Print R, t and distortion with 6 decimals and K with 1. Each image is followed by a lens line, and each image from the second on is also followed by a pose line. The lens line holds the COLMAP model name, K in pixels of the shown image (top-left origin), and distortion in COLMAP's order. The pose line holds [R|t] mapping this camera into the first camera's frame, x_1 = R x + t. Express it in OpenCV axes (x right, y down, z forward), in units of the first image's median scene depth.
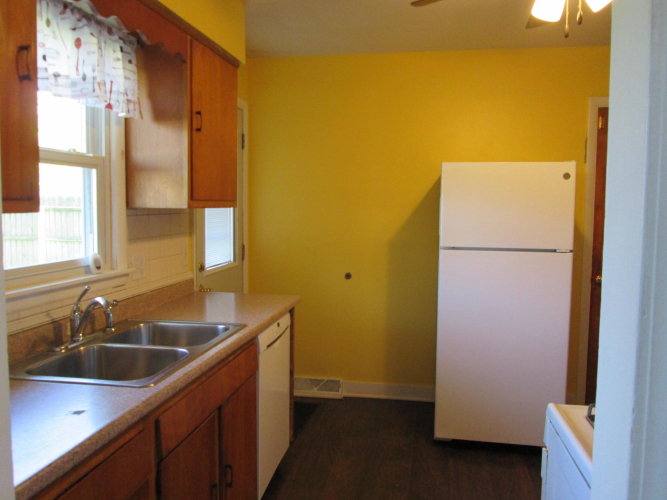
lens RADIAL K [[542.4, 0, 331.3], [0, 542.4, 247.9], [0, 0, 1]] dist [-0.048357, 0.009637]
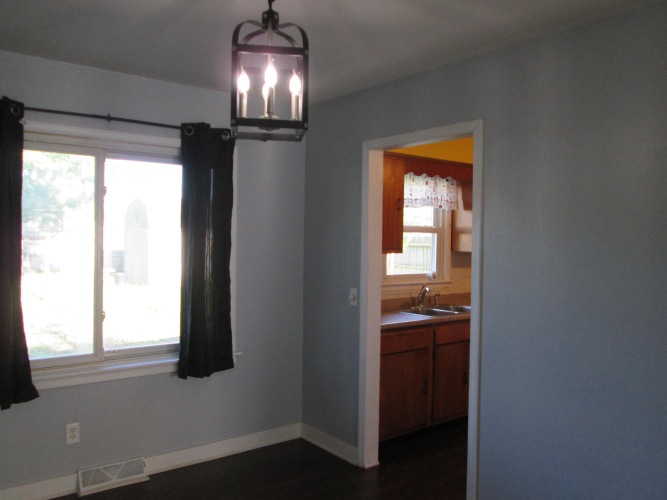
lens RADIAL K [[542.4, 0, 331.3], [0, 542.4, 247.9], [0, 0, 1]] dist [-0.048357, 0.009637]
pose [[0.734444, 0.015627, -0.678490, 0.772776], [-0.060377, 0.997275, -0.042387, 0.033923], [0.675979, 0.072096, 0.733386, -0.942559]]
